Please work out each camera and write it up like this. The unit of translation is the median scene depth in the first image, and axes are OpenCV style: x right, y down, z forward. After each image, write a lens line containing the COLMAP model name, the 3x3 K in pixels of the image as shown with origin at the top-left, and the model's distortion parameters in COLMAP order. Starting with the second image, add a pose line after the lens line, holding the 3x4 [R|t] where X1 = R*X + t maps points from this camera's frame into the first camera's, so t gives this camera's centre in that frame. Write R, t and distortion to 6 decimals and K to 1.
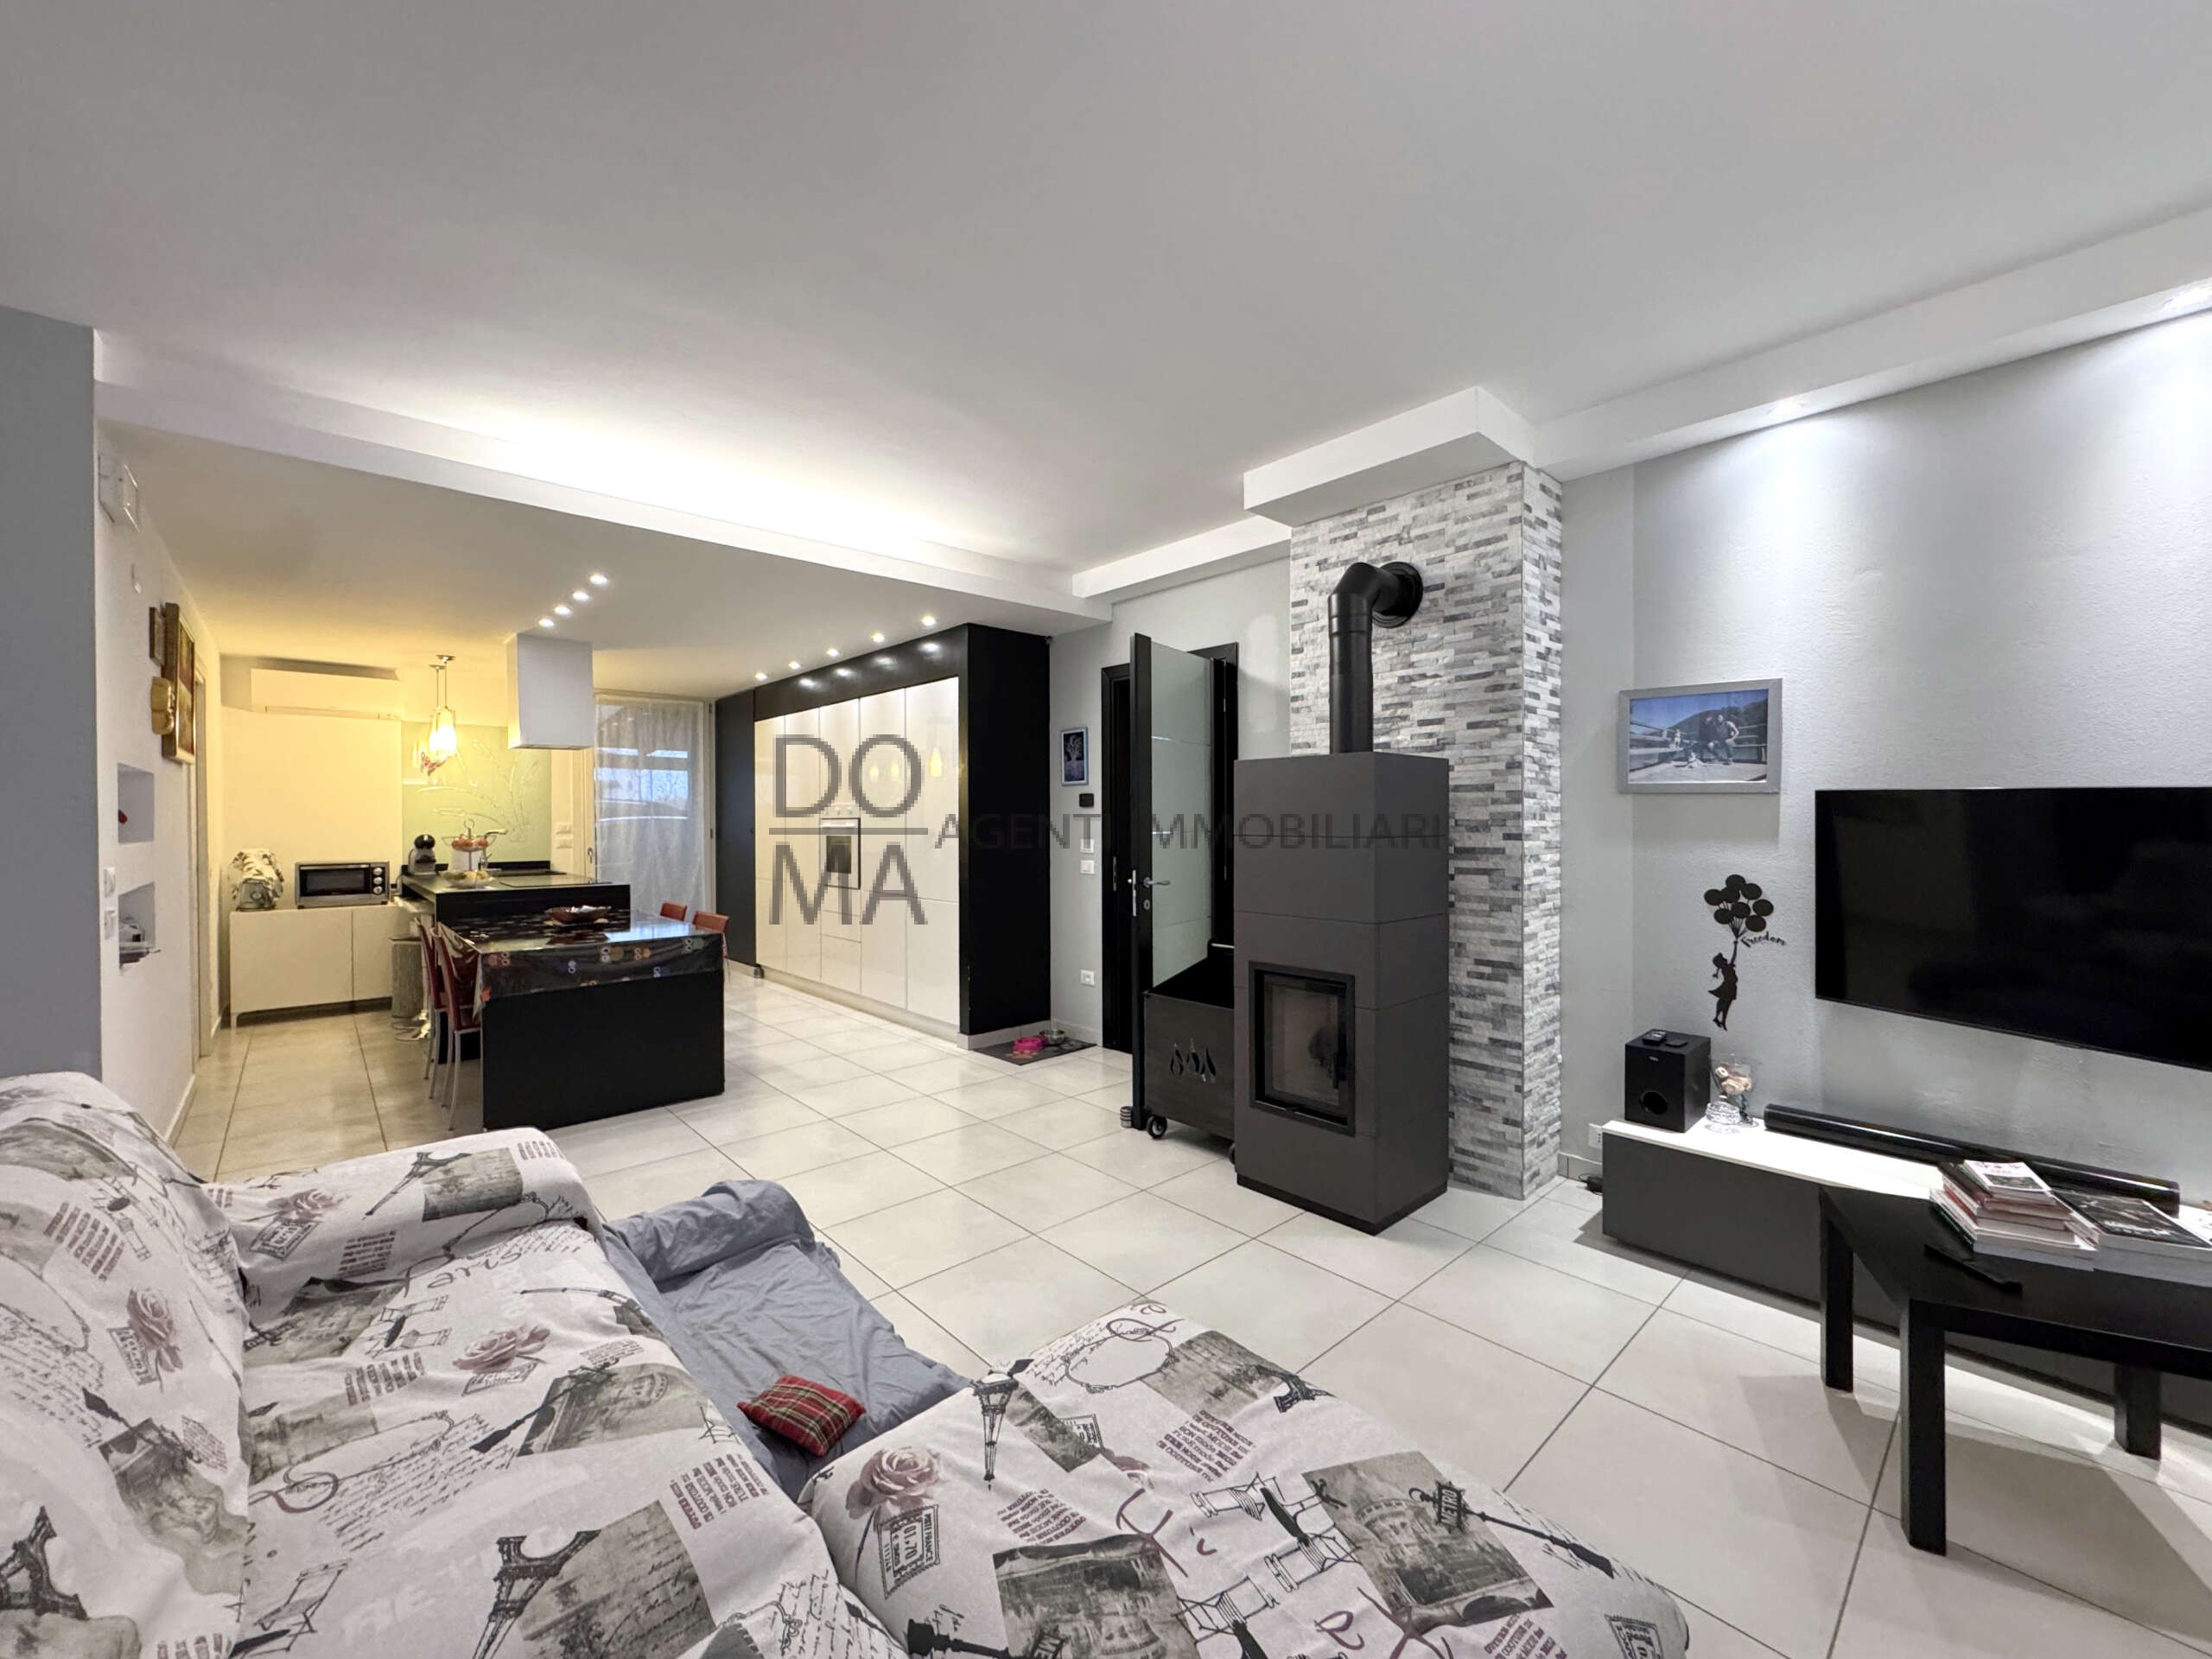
lens RADIAL K [[874.6, 0, 1091.4], [0, 874.6, 824.7], [0, 0, 1]] dist [-0.003009, 0.000783]
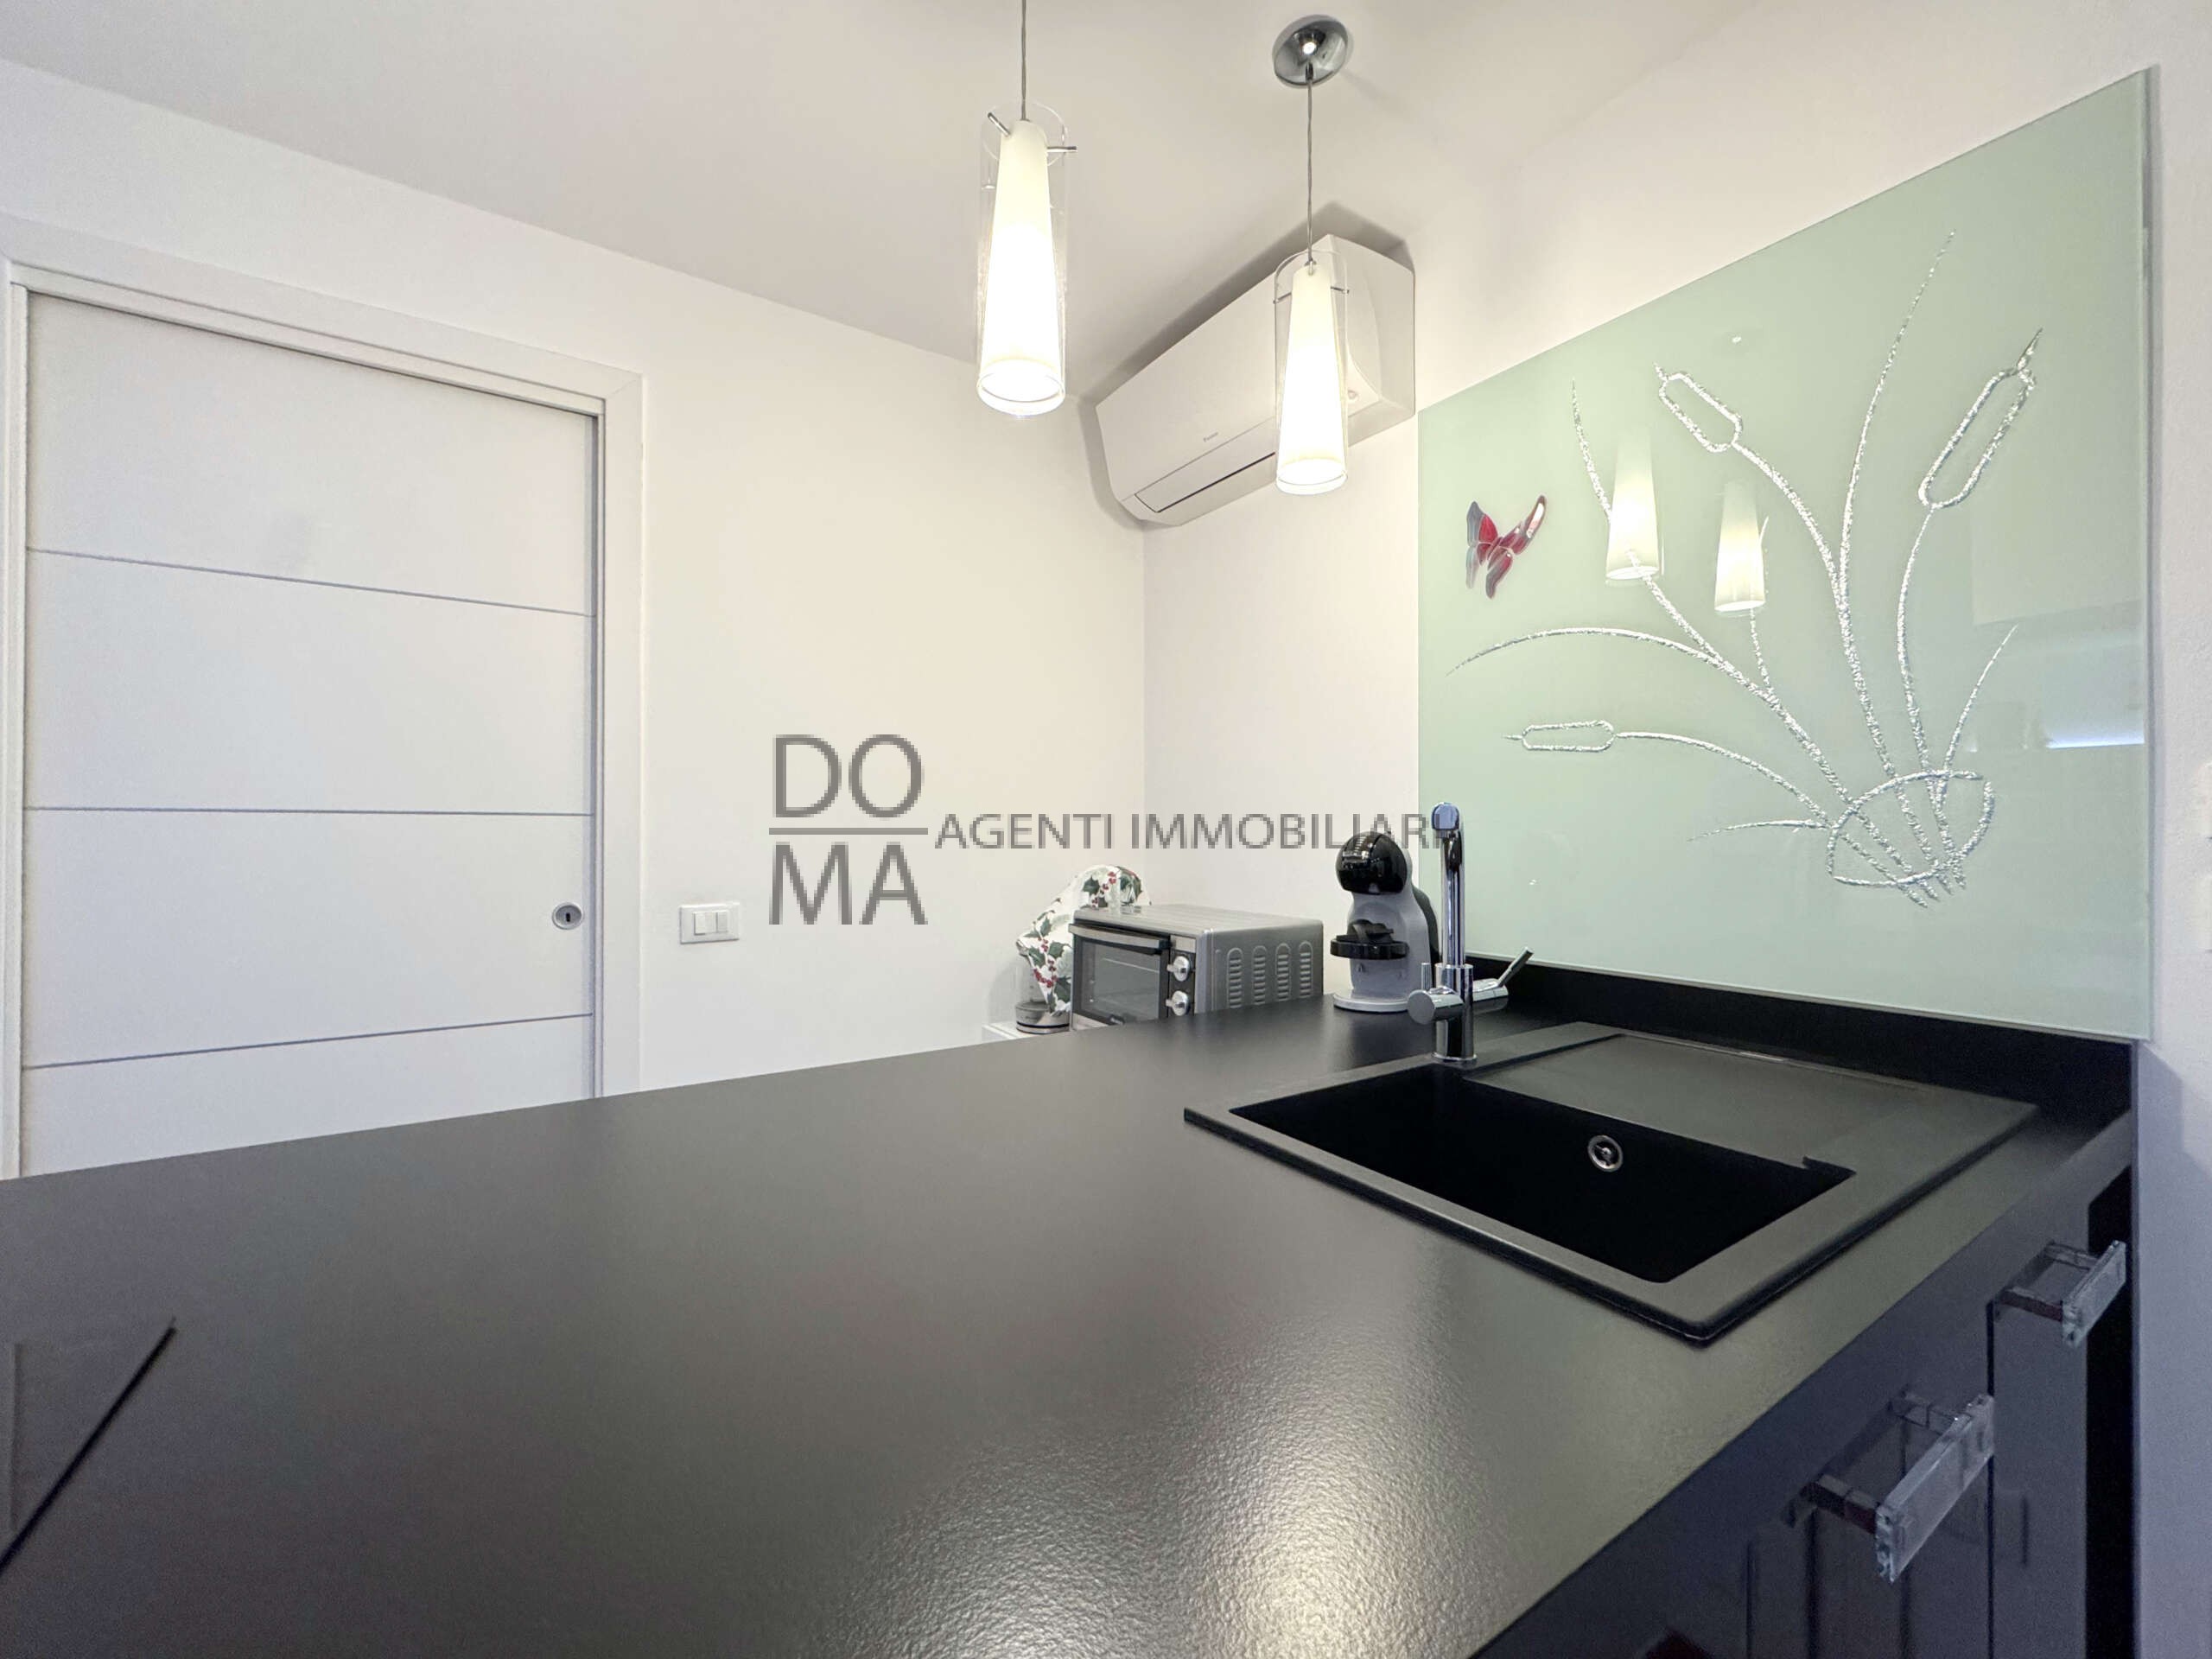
lens RADIAL K [[874.6, 0, 1113.5], [0, 874.6, 822.8], [0, 0, 1]] dist [-0.003009, 0.000783]
pose [[-0.144092, -0.009647, -0.989517, -1.081096], [-0.006213, 0.999942, -0.008844, 0.022354], [0.989545, 0.004874, -0.144143, 2.012075]]
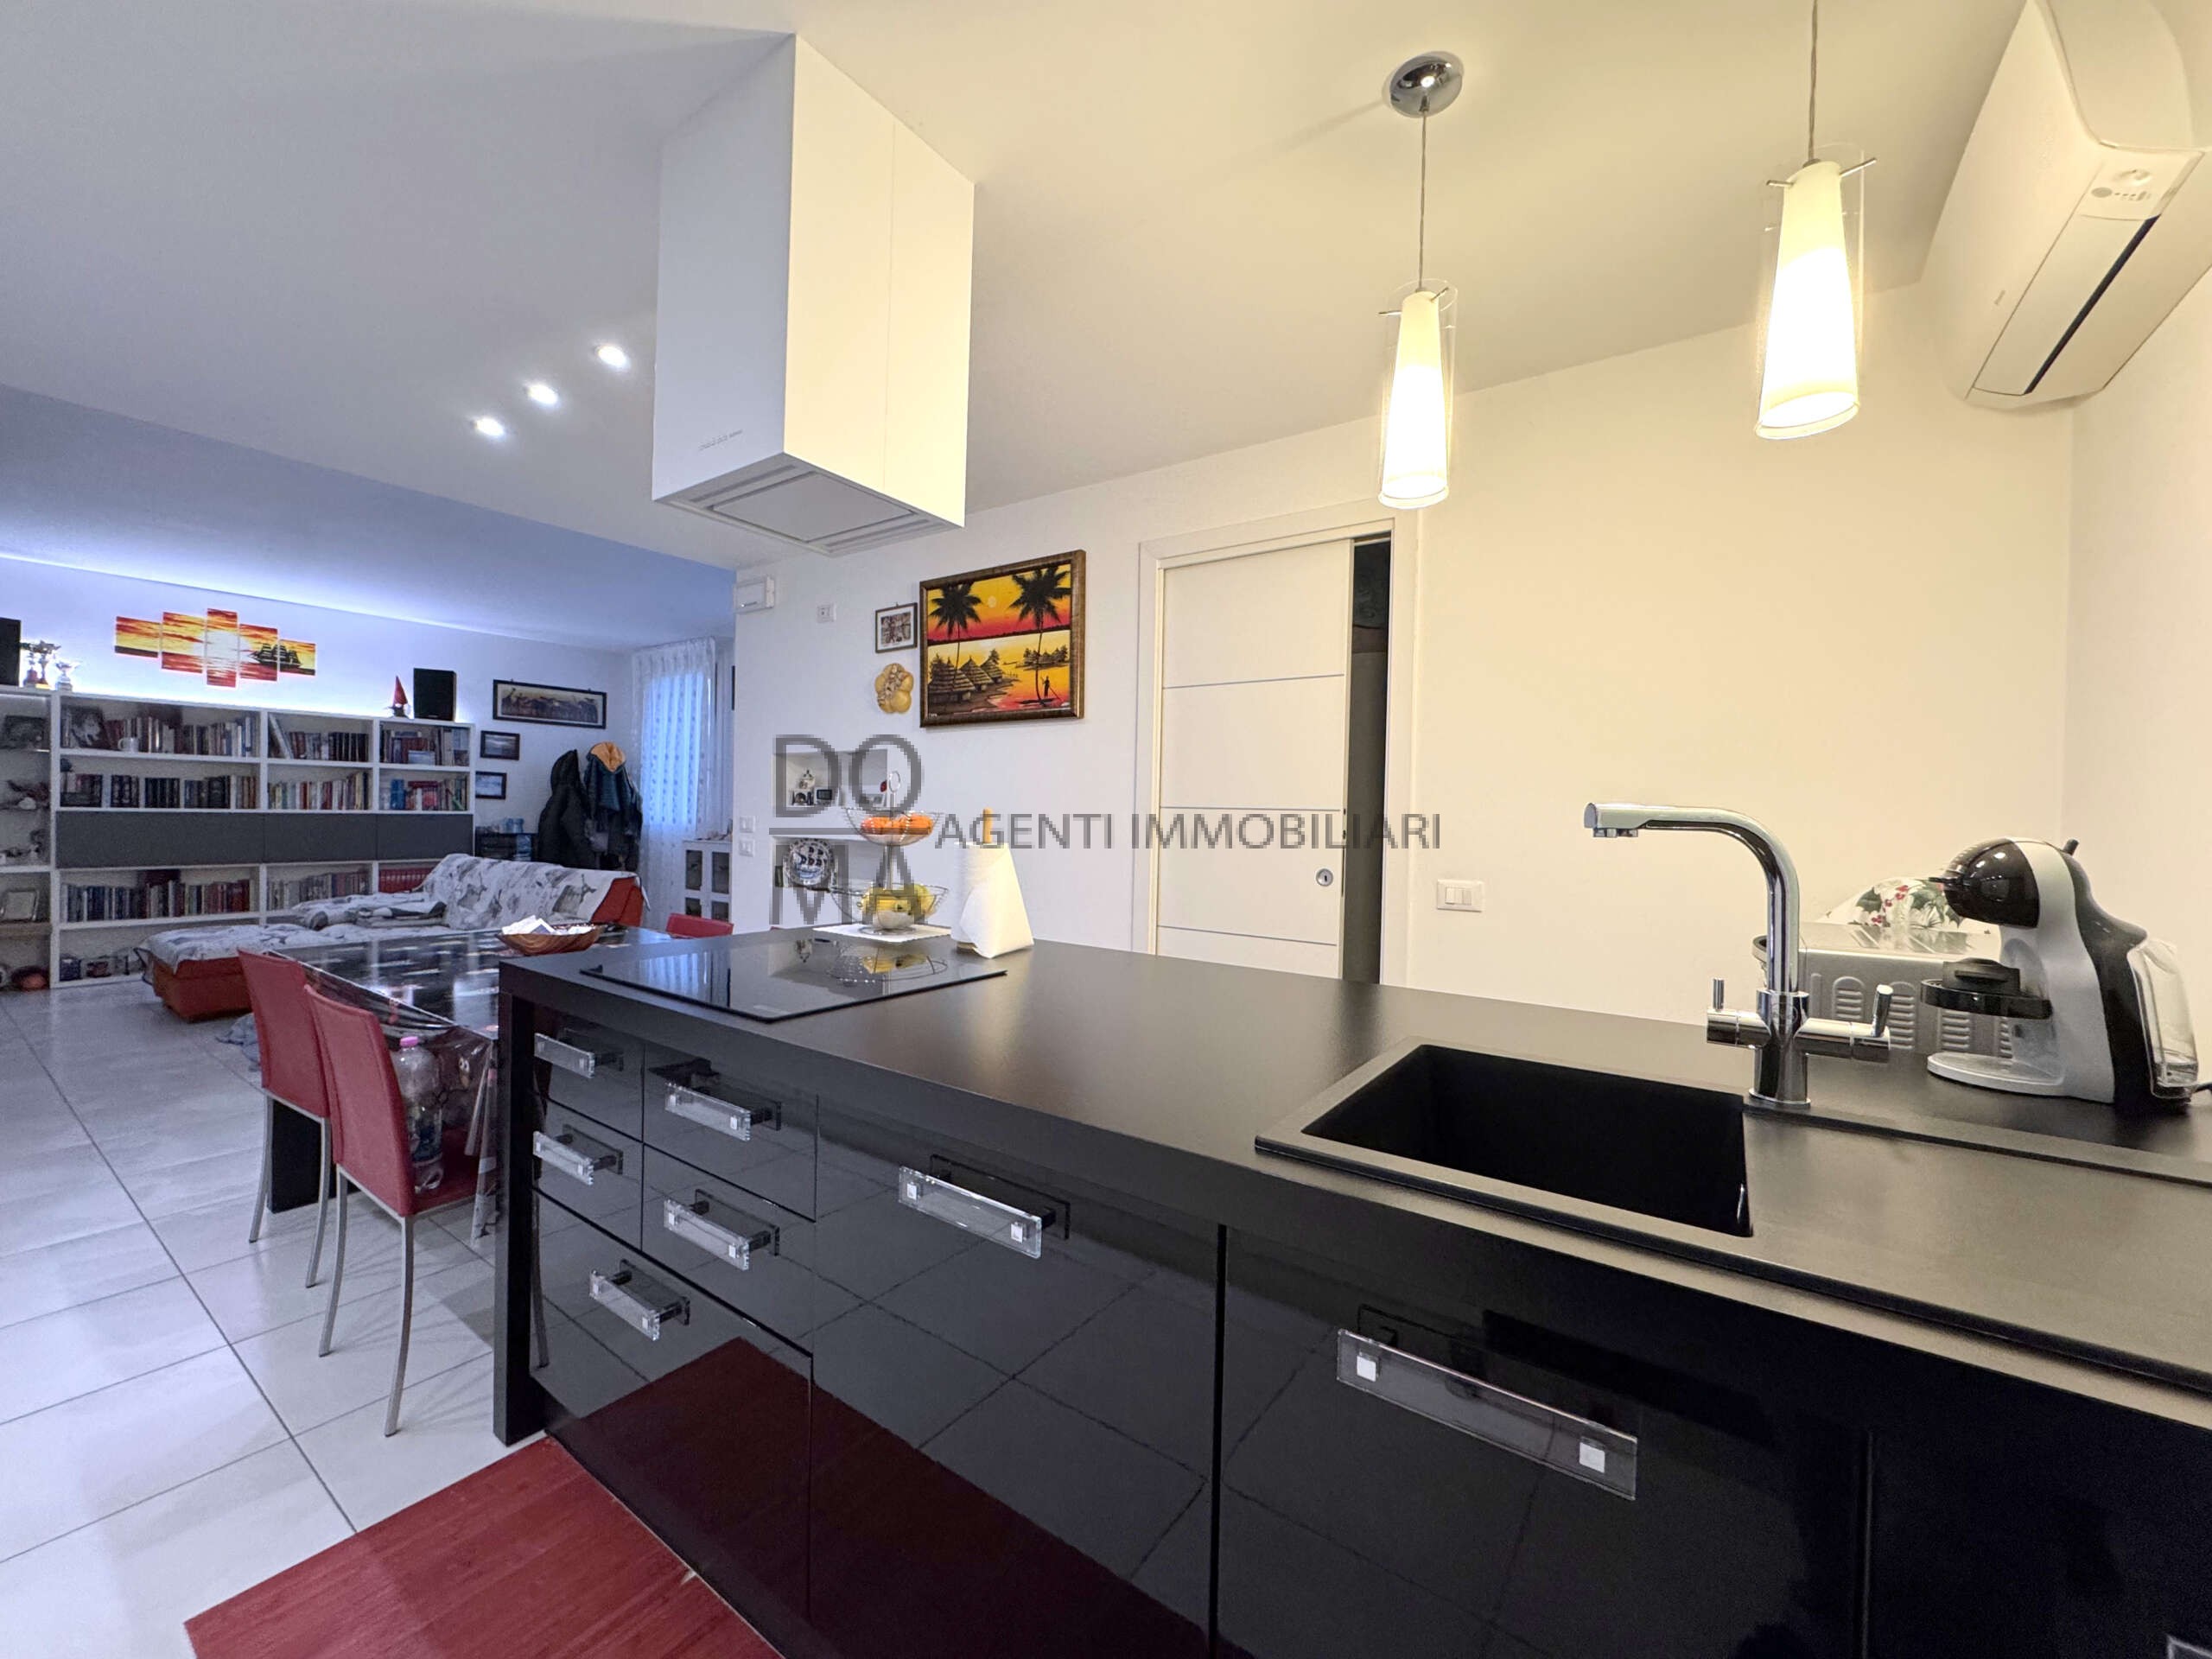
lens RADIAL K [[874.6, 0, 1095.4], [0, 874.6, 827.8], [0, 0, 1]] dist [-0.003009, 0.000783]
pose [[-0.974290, -0.014277, -0.224845, -1.153432], [-0.019606, 0.999577, 0.021485, 0.017246], [0.224443, 0.025341, -0.974158, 2.341270]]
